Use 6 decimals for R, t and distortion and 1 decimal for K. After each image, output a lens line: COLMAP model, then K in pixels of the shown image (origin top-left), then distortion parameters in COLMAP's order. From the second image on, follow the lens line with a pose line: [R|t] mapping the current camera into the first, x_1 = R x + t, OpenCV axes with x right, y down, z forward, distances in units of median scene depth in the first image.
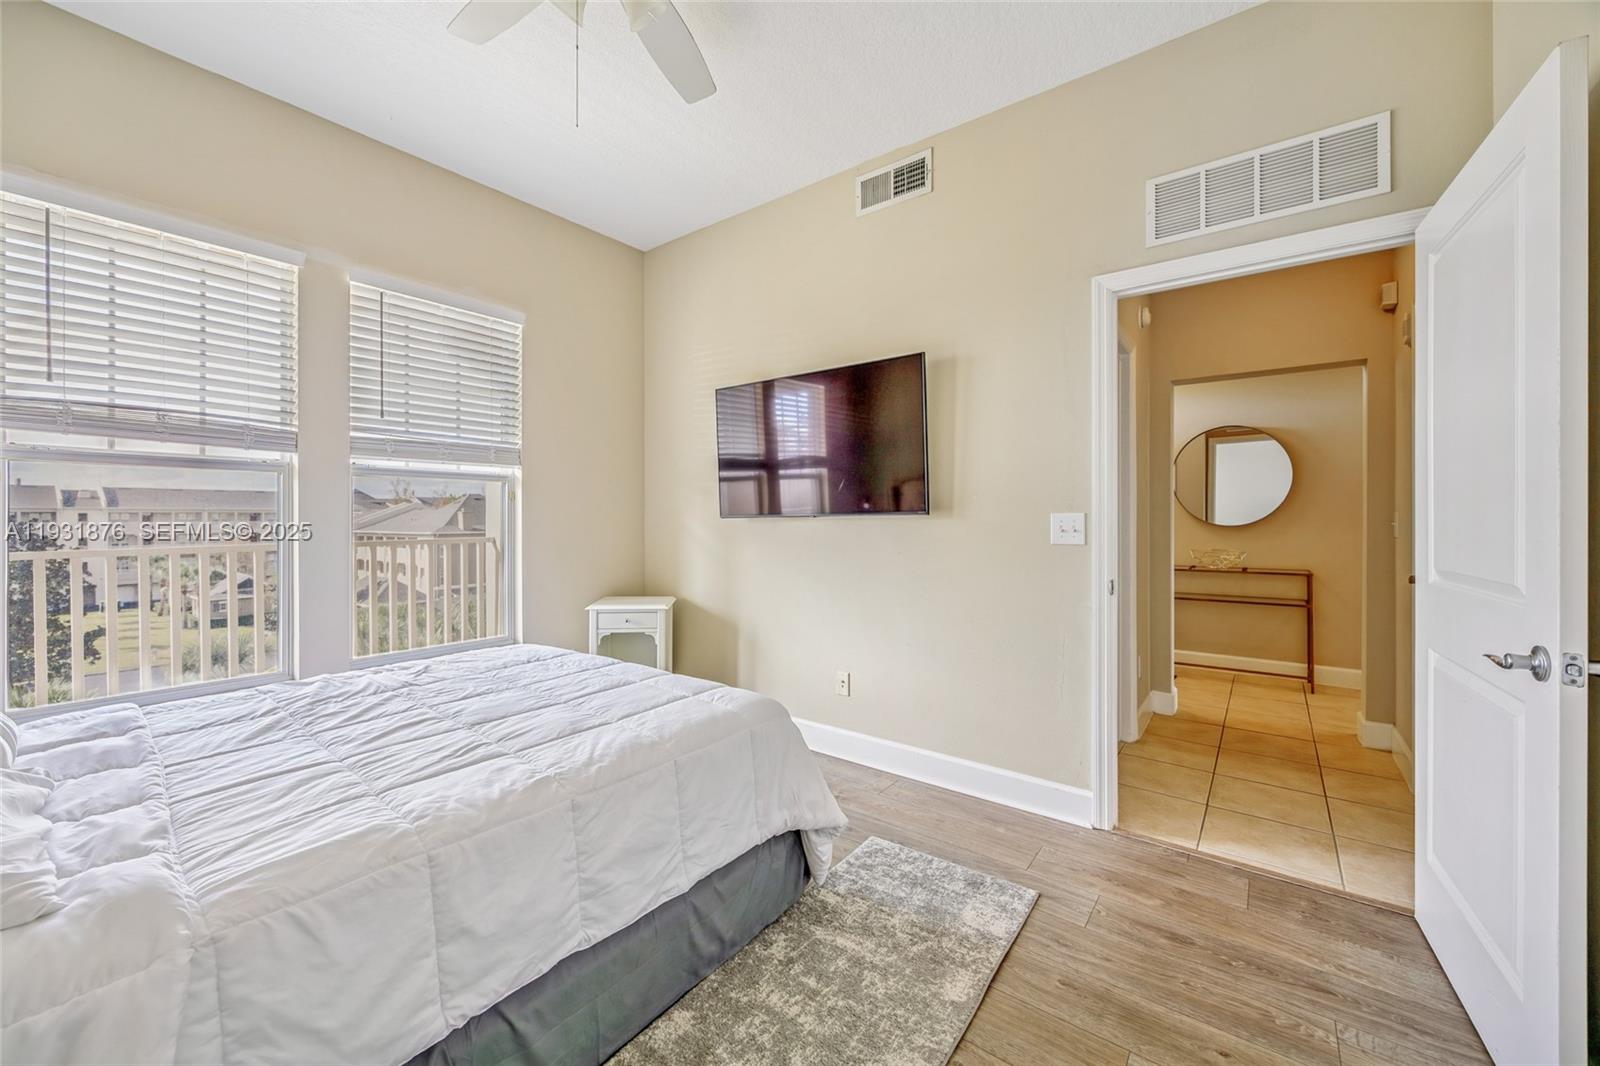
lens RADIAL K [[620.2, 0, 795.5], [0, 620.2, 518.2], [0, 0, 1]] dist [-0.000497, -0.000022]
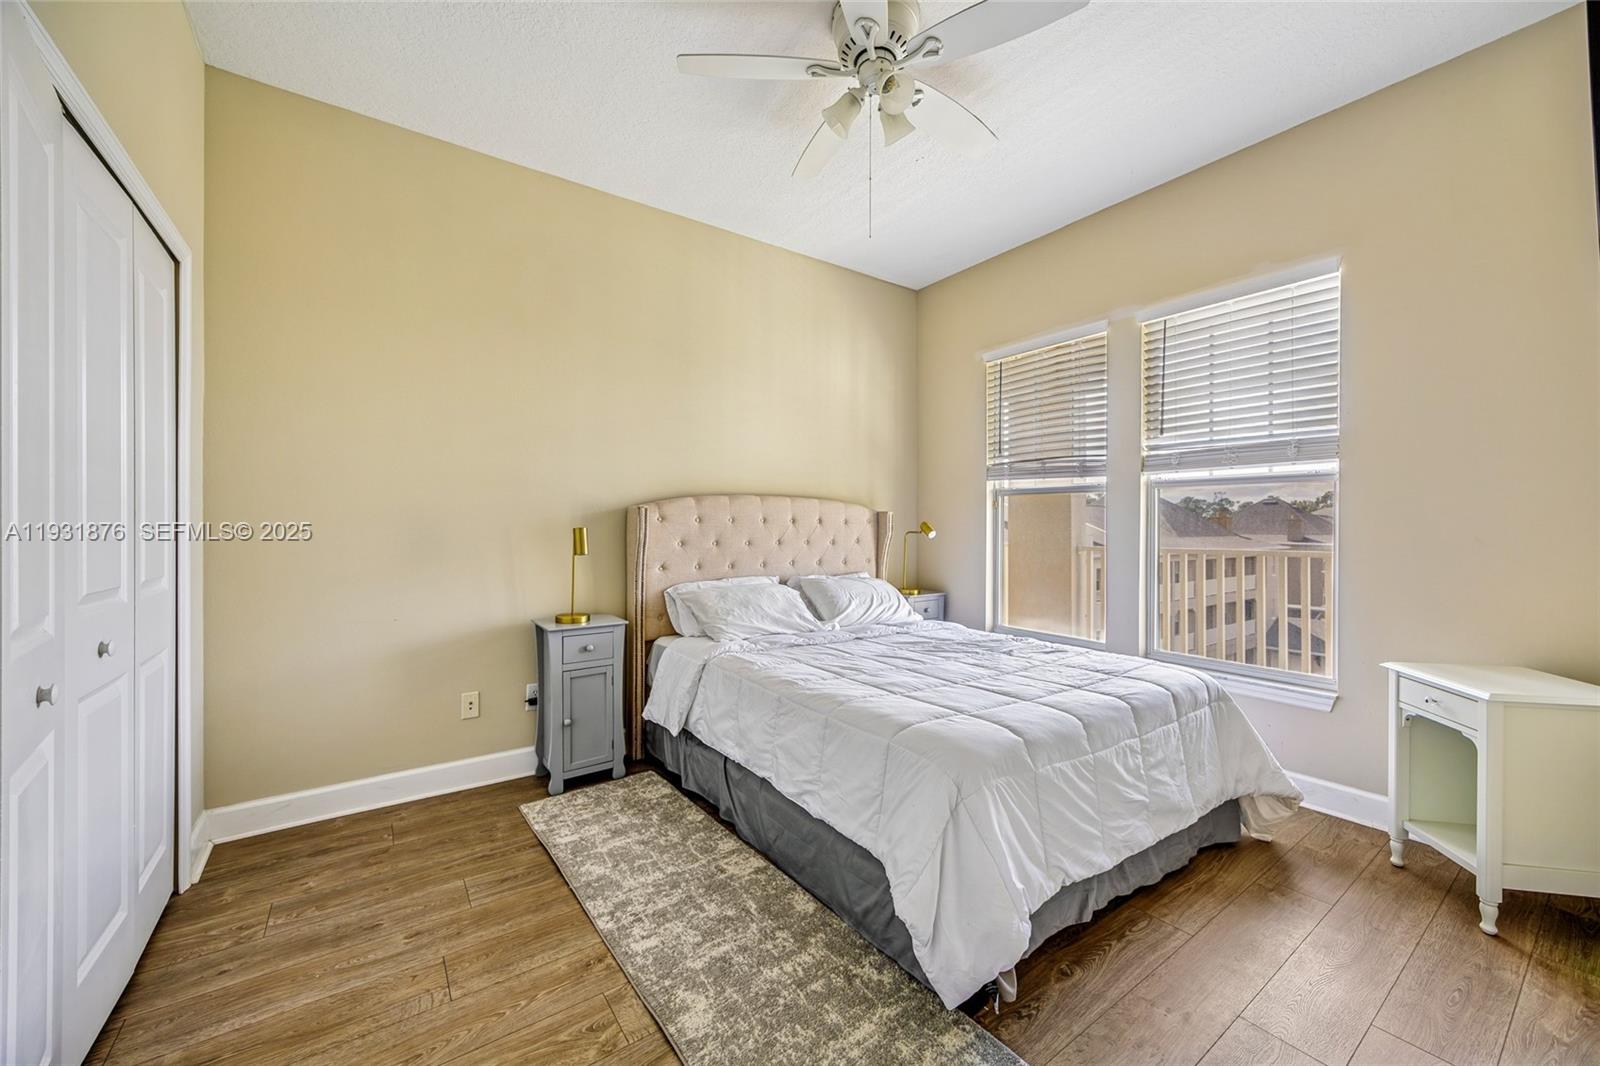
lens RADIAL K [[612.6, 0, 810.3], [0, 612.6, 525.5], [0, 0, 1]] dist [0.001635, 0.000144]
pose [[-0.287398, 0.003123, -0.957806, 0.778064], [-0.000703, 0.999994, 0.003472, -0.007294], [0.957811, 0.001671, -0.287394, 1.008818]]
